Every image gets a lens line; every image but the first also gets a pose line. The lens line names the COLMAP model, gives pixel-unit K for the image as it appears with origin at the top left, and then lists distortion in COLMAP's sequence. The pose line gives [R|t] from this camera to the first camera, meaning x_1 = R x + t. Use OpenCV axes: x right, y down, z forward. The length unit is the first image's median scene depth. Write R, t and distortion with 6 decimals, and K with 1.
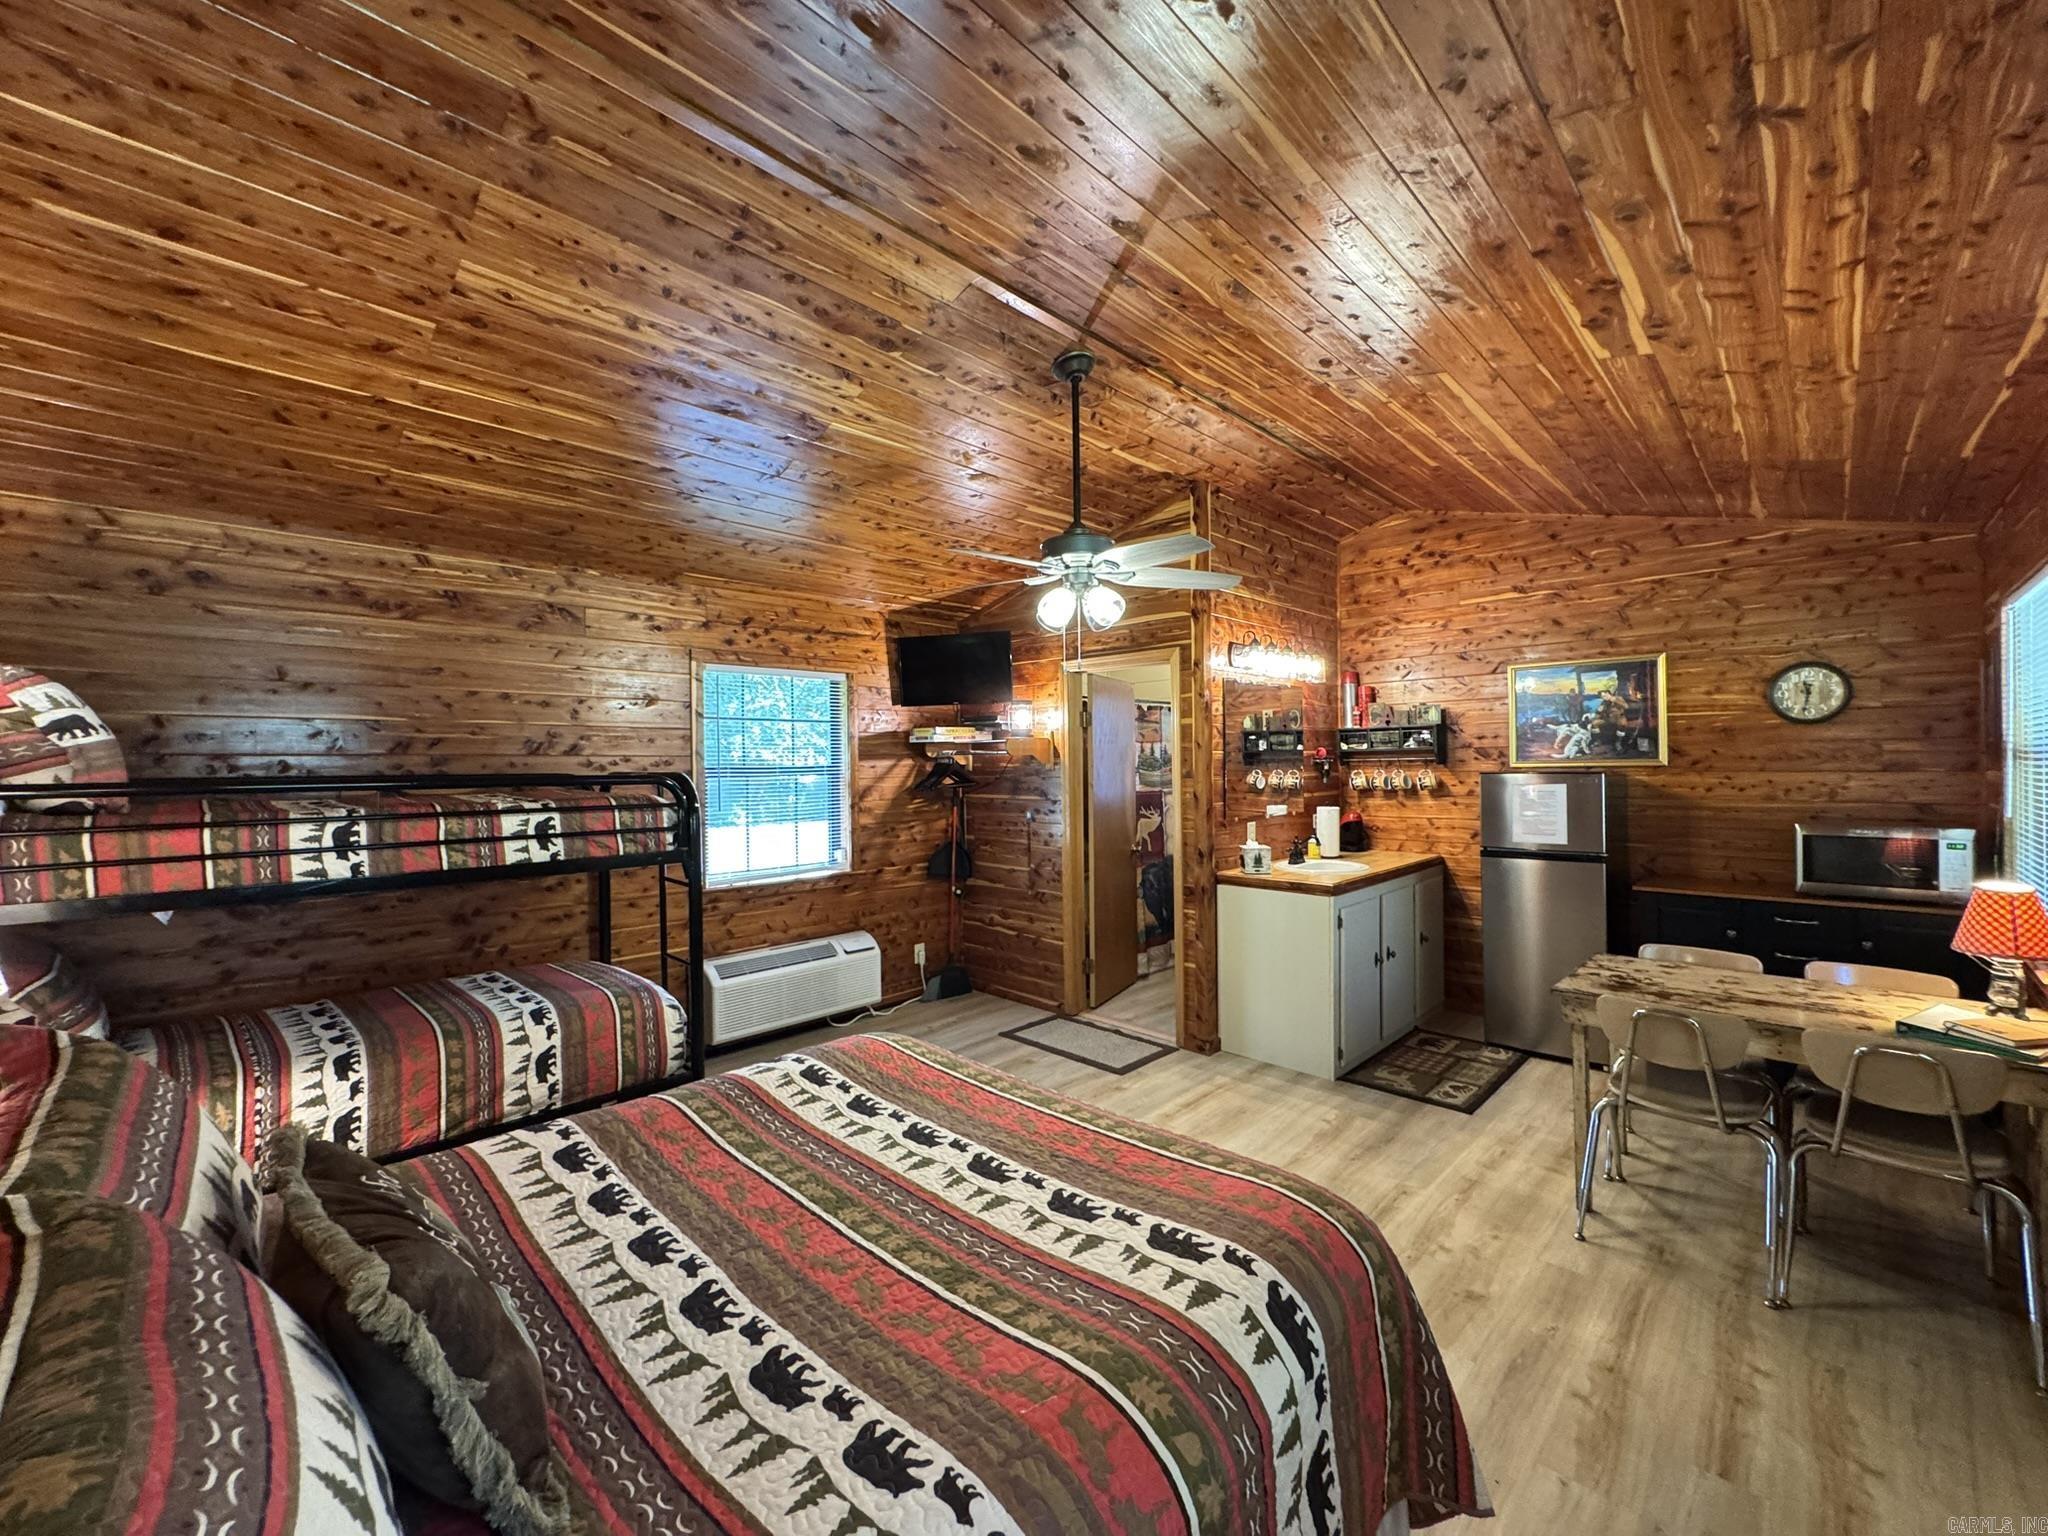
lens RADIAL K [[827.1, 0, 1020.3], [0, 827.1, 765.0], [0, 0, 1]] dist [-0.000392, -0.000426]
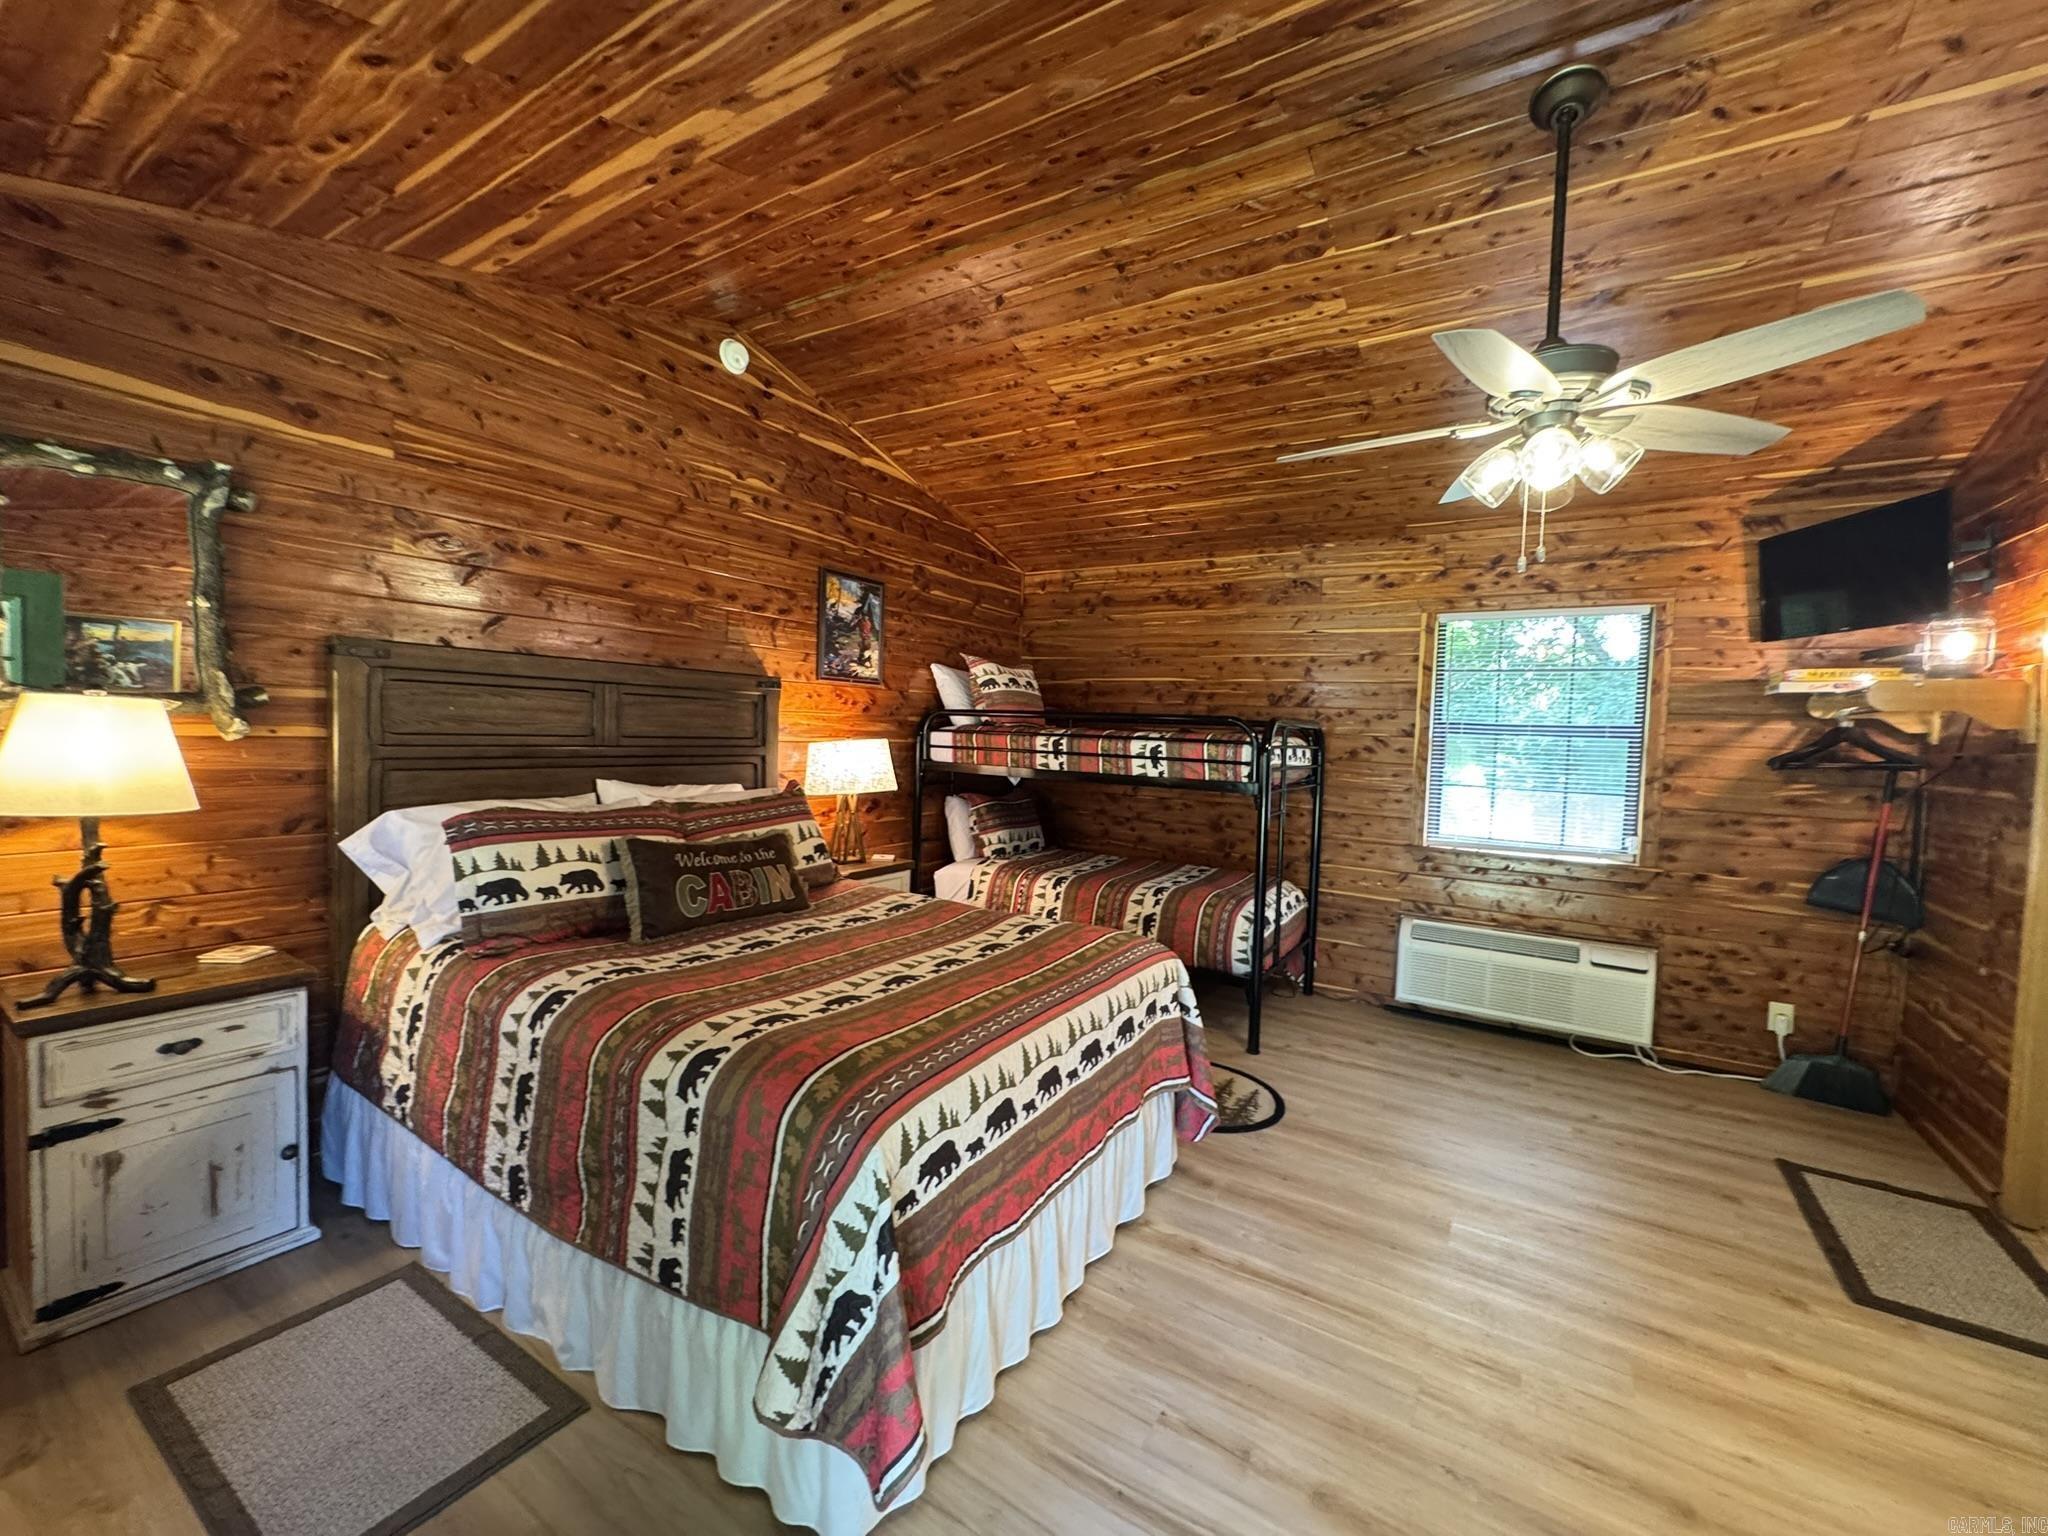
lens RADIAL K [[827.1, 0, 1021.4], [0, 827.1, 765.1], [0, 0, 1]] dist [-0.000392, -0.000426]
pose [[0.211714, 0.059930, -0.975492, 0.567846], [-0.043098, 0.997720, 0.051942, 0.029005], [0.976381, 0.031045, 0.213814, 0.394830]]
